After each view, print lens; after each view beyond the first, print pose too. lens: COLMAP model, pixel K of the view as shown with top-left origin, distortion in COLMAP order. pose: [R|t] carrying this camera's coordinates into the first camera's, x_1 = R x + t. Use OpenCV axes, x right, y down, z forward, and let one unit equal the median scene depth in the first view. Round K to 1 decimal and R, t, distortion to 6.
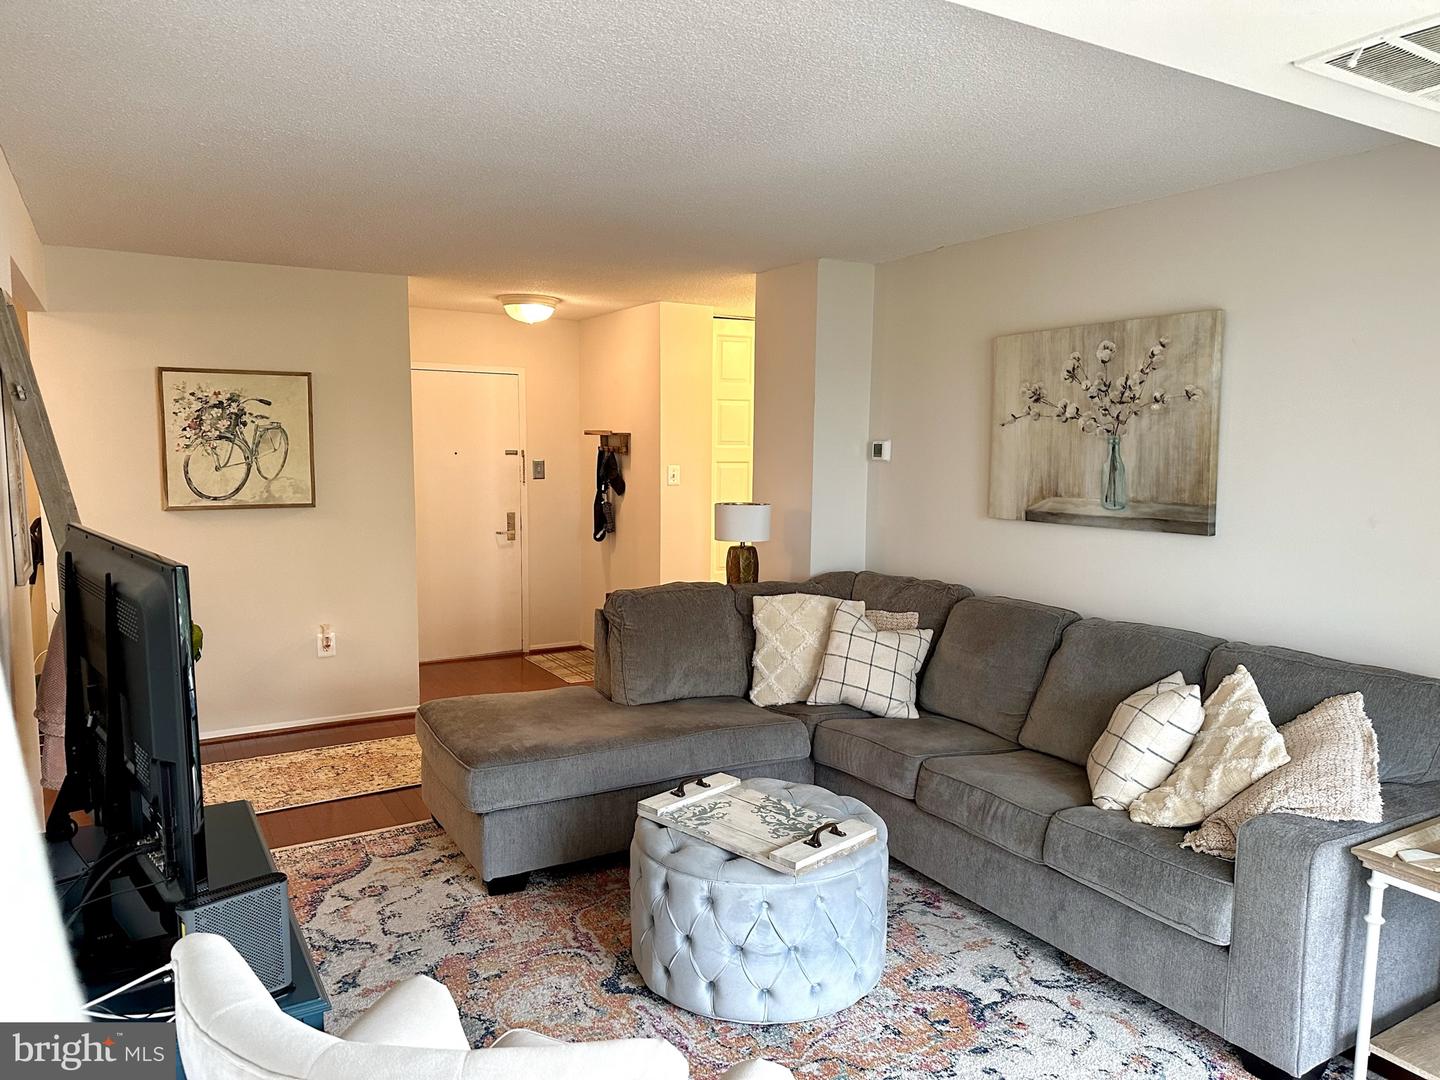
lens RADIAL K [[1001.7, 0, 716.5], [0, 1001.7, 553.7], [0, 0, 1]] dist [0.098843, -0.159420]
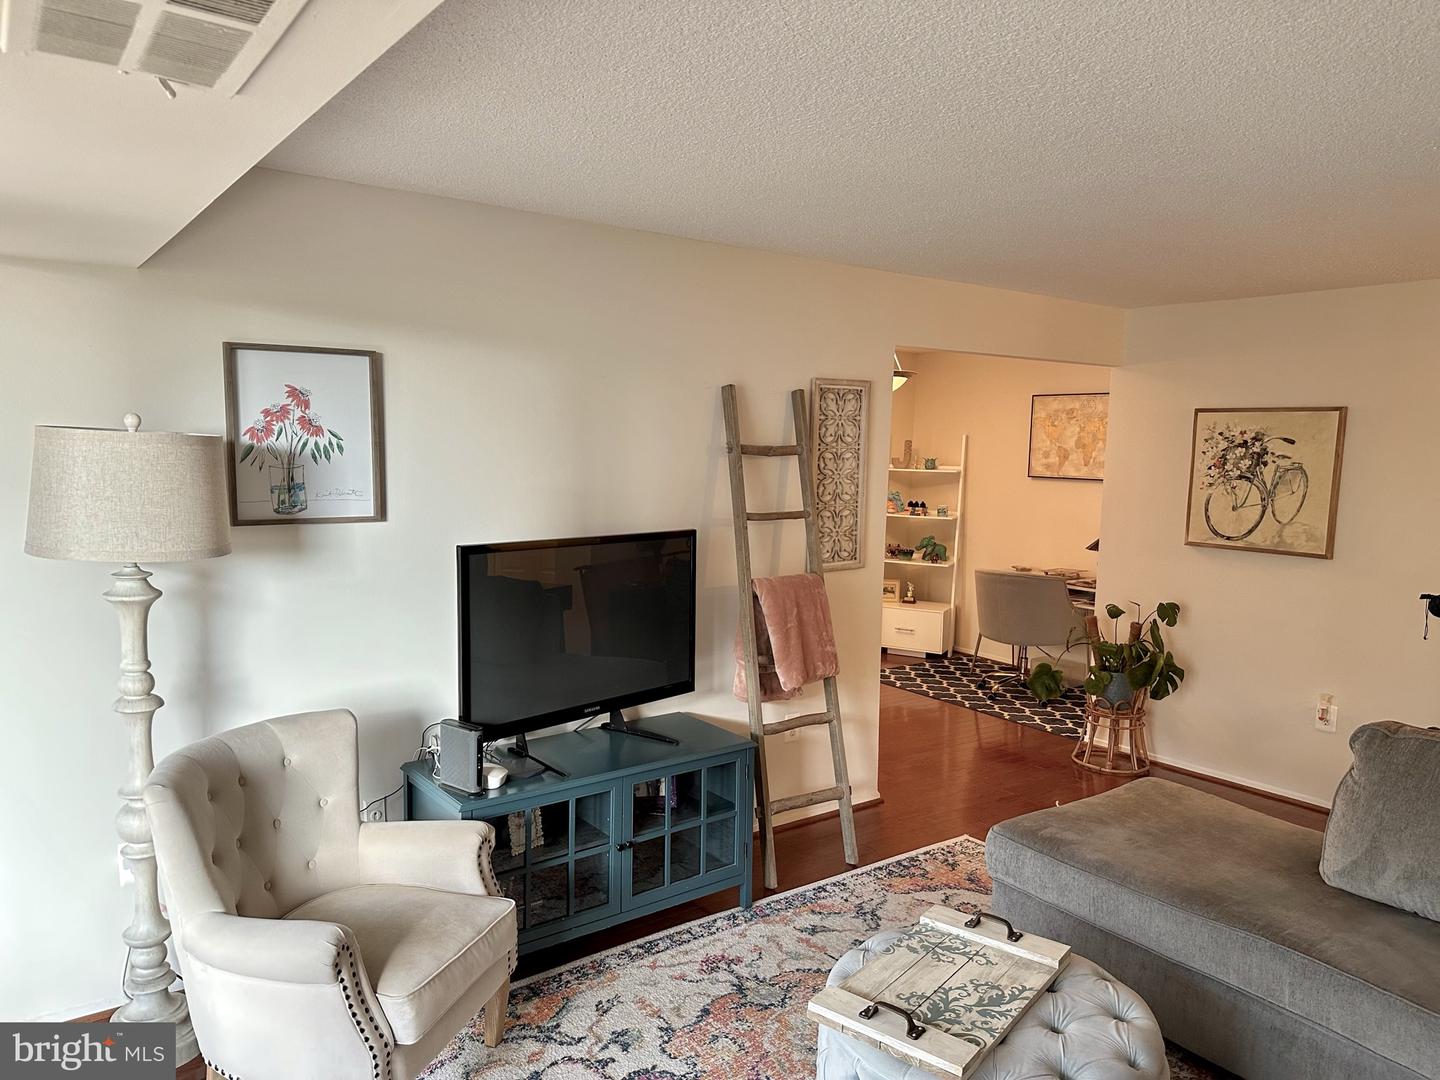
lens RADIAL K [[1001.7, 0, 716.5], [0, 1001.7, 553.7], [0, 0, 1]] dist [0.098843, -0.159420]
pose [[0.110396, 0.110547, -0.987721, 0.449673], [-0.132681, 0.986539, 0.095585, -0.070166], [0.984991, 0.120500, 0.123578, 0.400030]]
